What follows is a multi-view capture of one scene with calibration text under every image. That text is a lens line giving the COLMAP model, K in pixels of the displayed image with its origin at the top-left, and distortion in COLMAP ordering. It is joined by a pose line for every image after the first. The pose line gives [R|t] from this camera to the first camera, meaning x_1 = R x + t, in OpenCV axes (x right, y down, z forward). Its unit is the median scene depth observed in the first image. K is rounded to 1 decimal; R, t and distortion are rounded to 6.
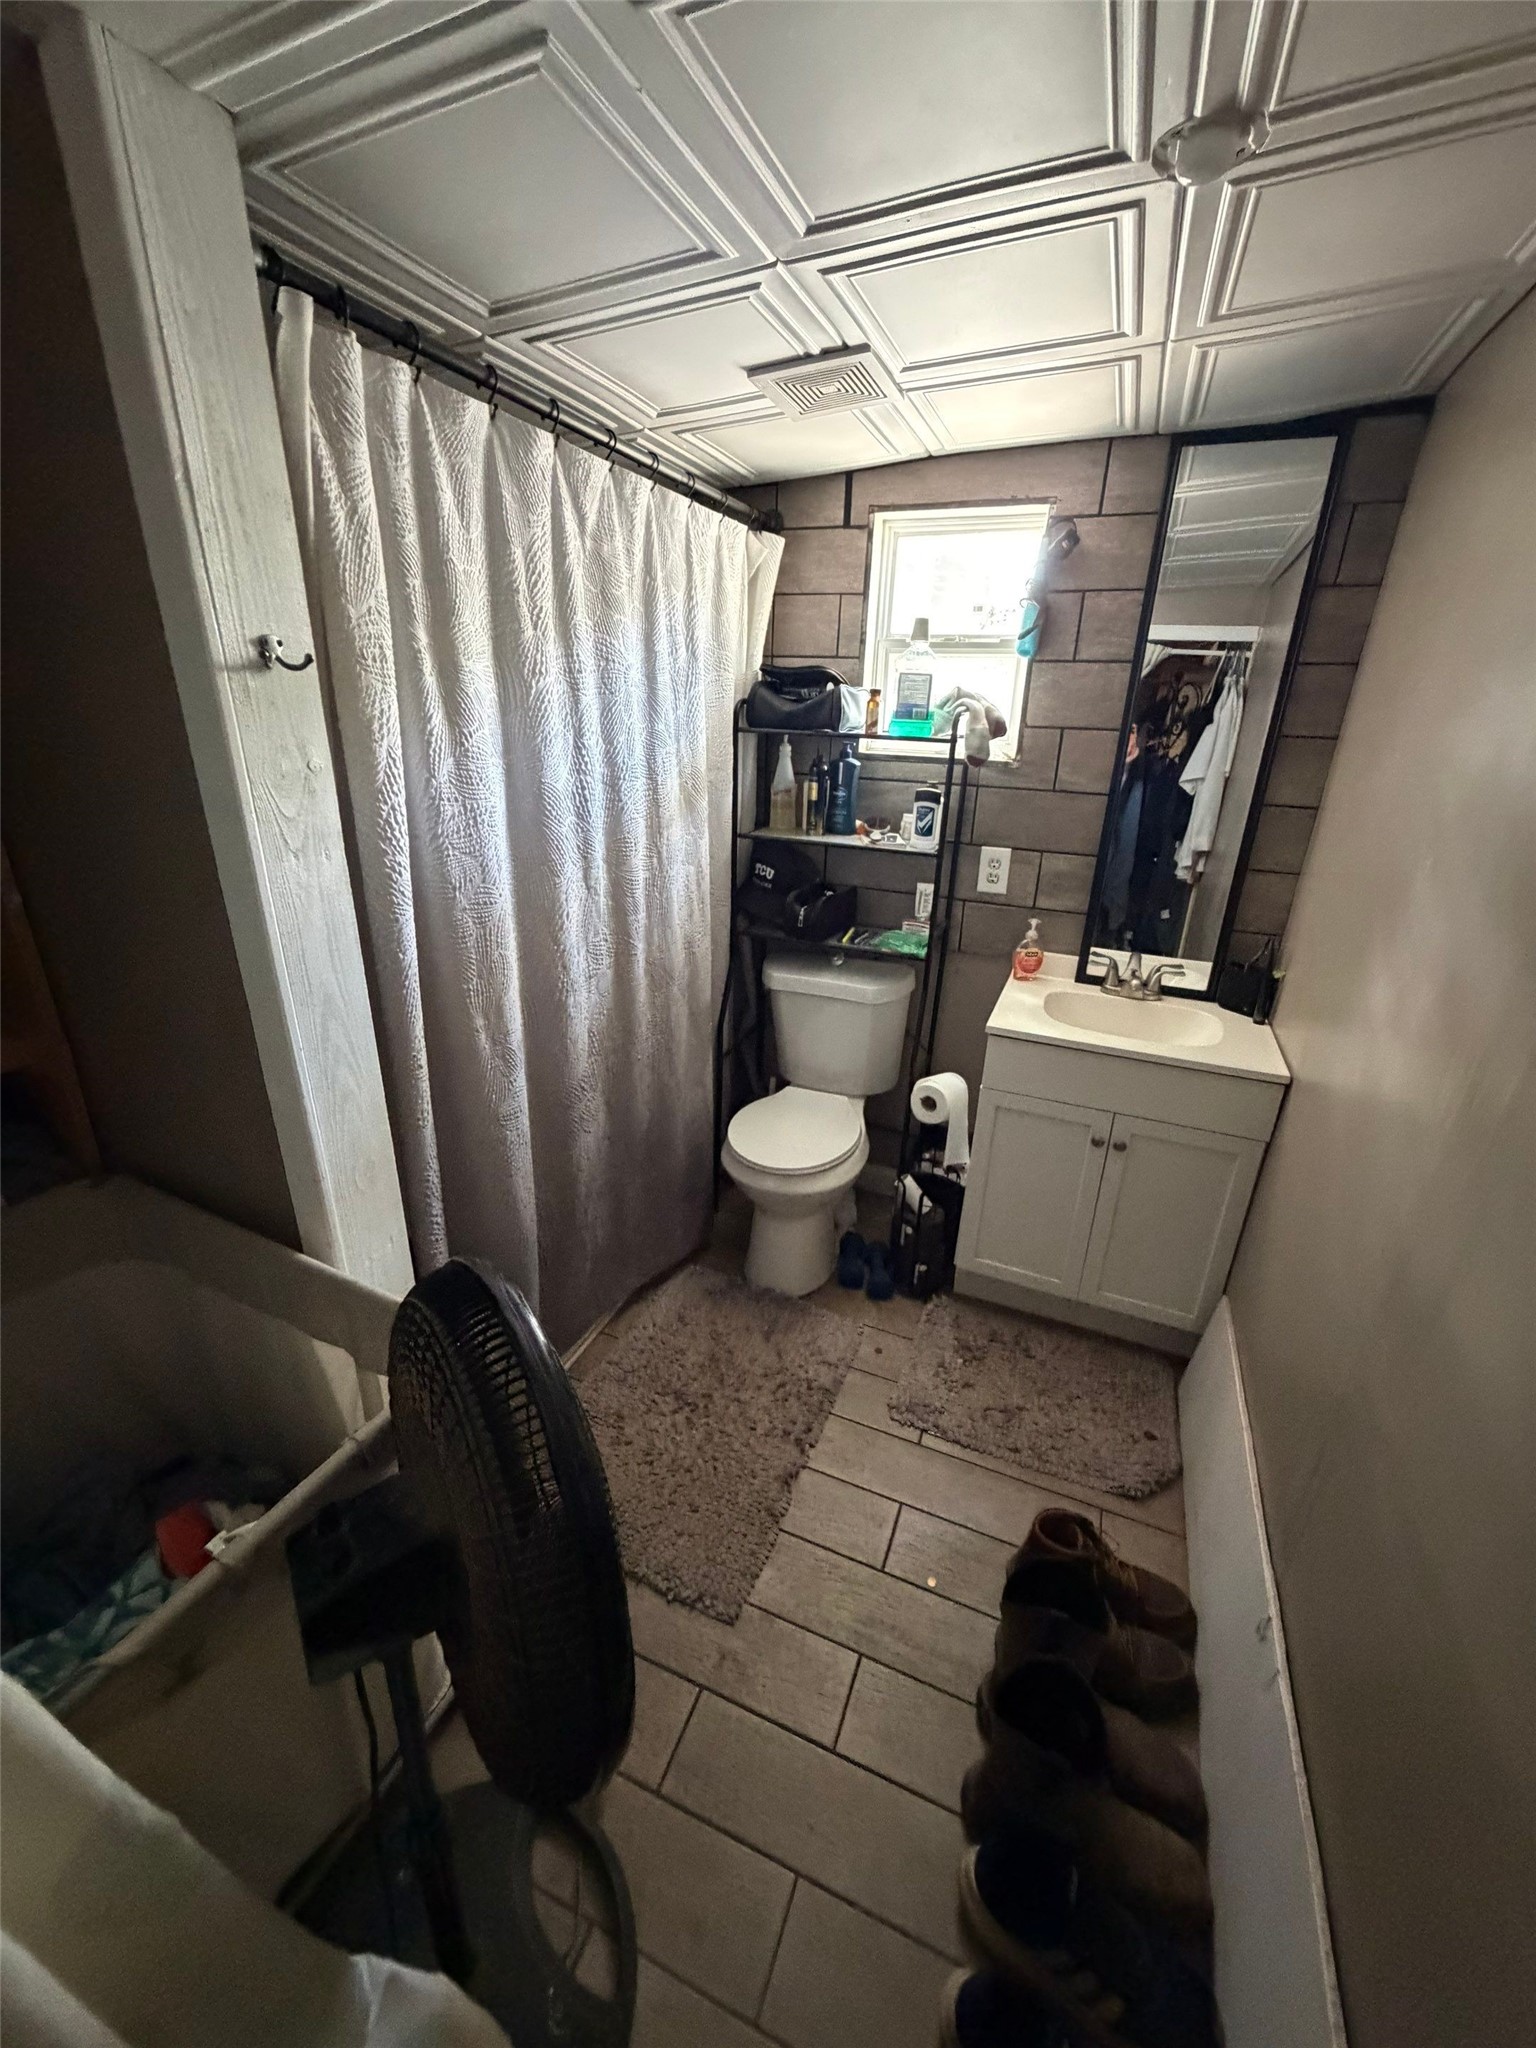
lens RADIAL K [[822.0, 0, 761.9], [0, 822.0, 1017.6], [0, 0, 1]] dist [0.001569, -0.000483]
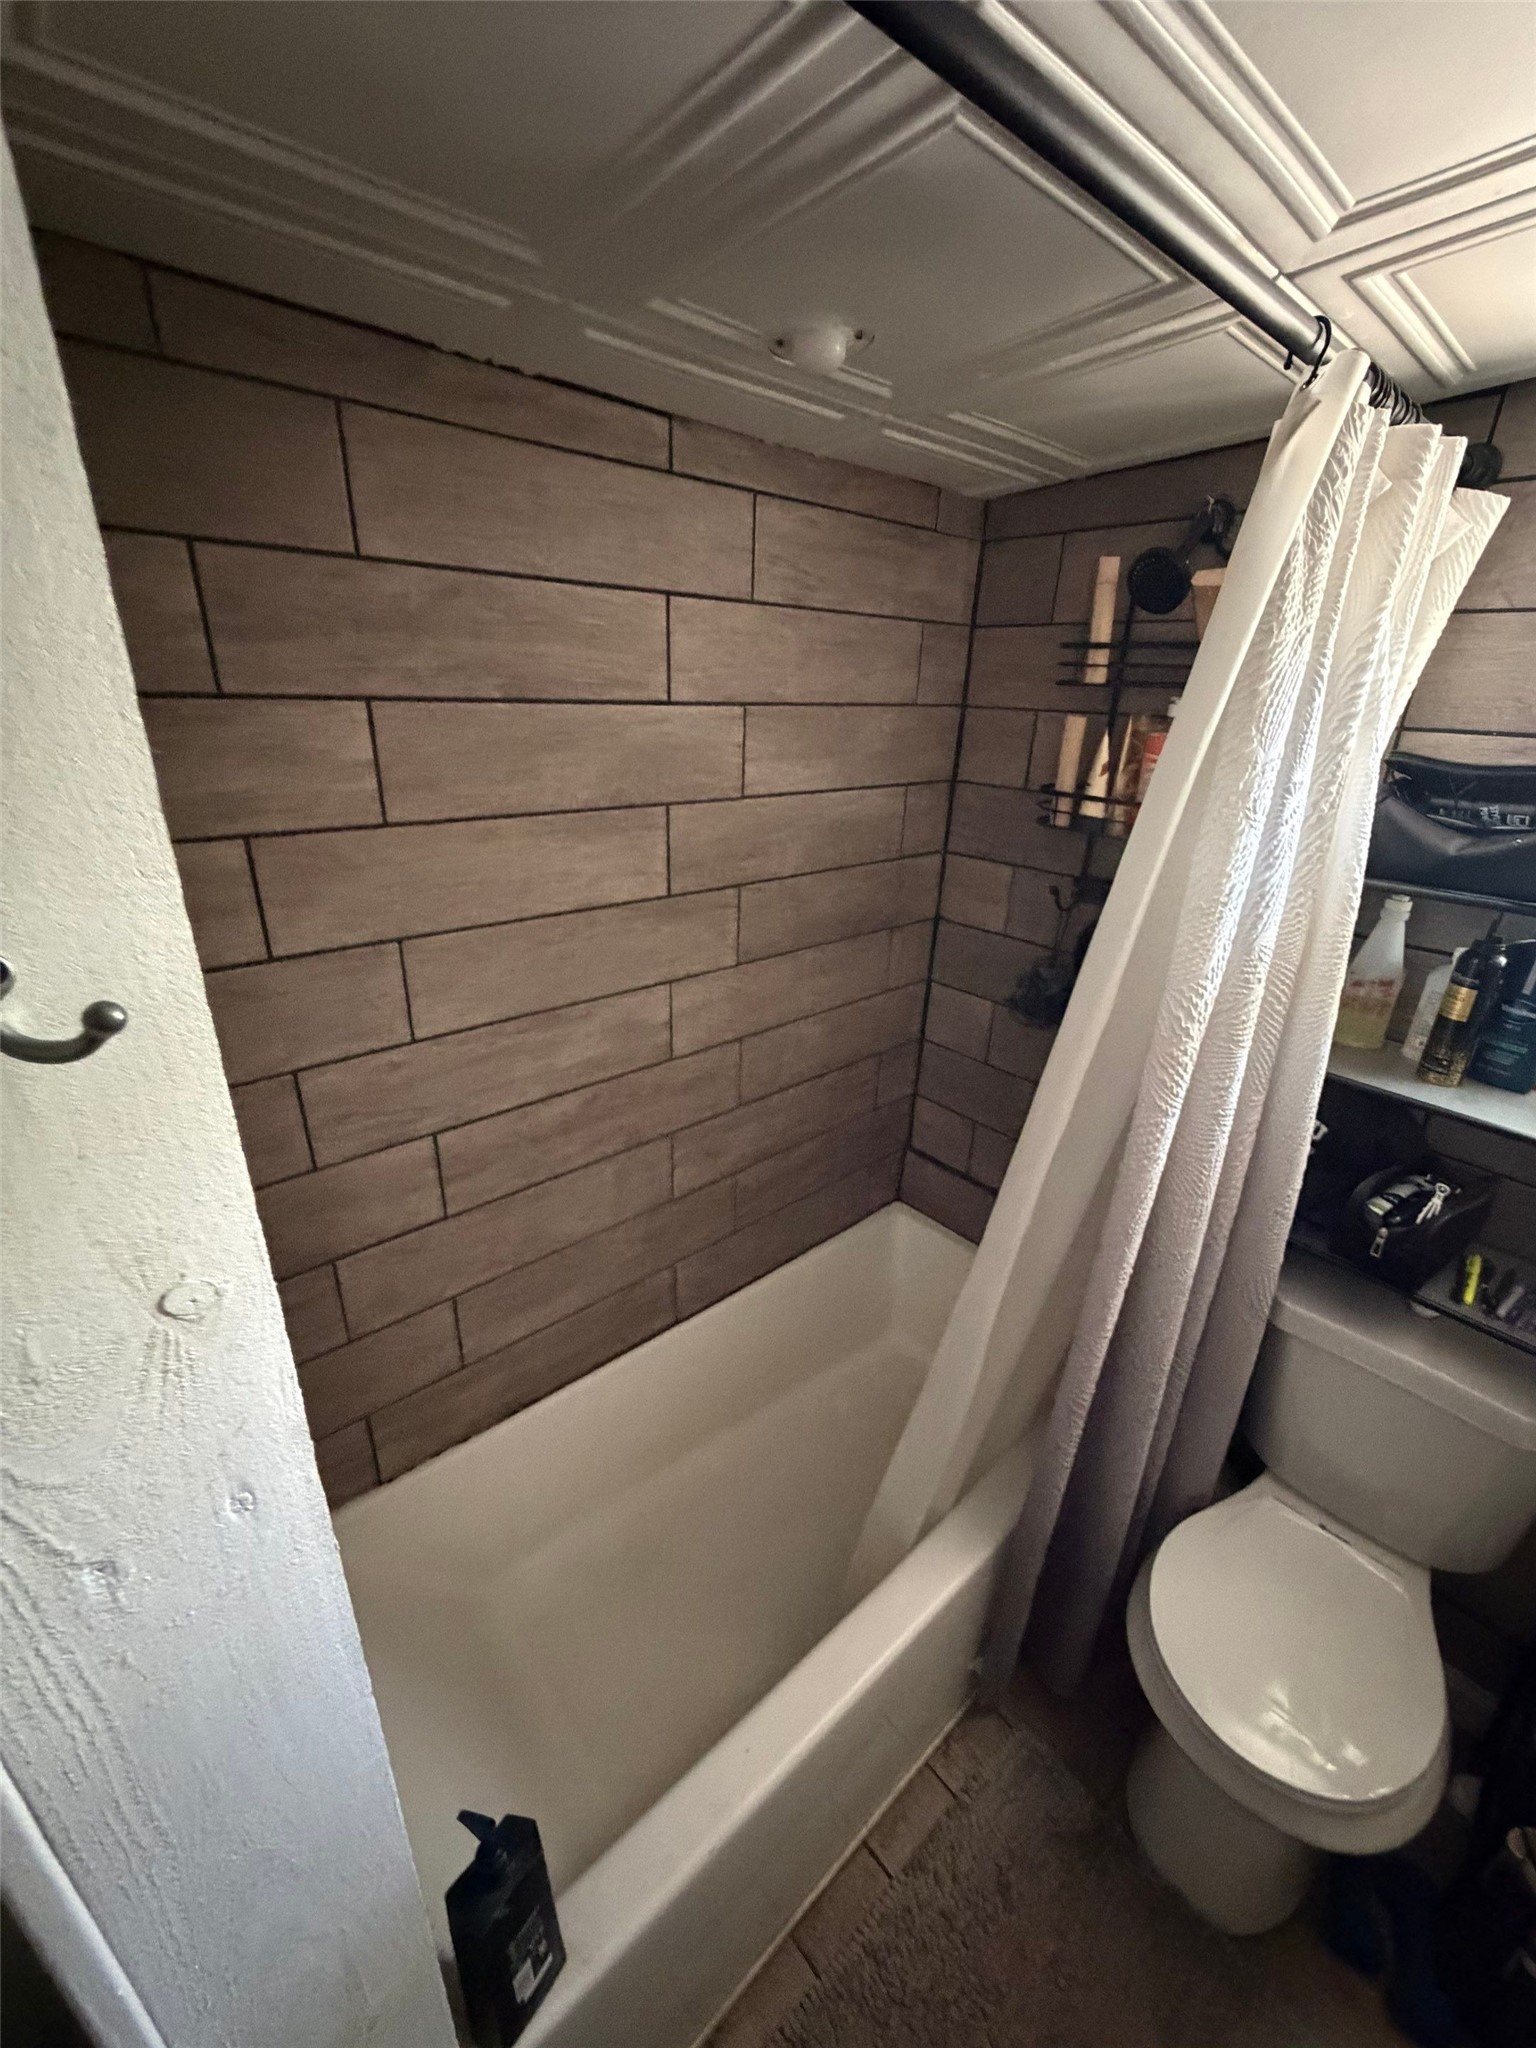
lens RADIAL K [[813.8, 0, 768.0], [0, 813.8, 1024.0], [0, 0, 1]] dist [0.000673, -0.000278]
pose [[0.898617, 0.172147, -0.403550, -0.113962], [-0.170104, 0.984564, 0.041212, -0.210603], [0.404415, 0.031612, 0.914029, 0.372723]]
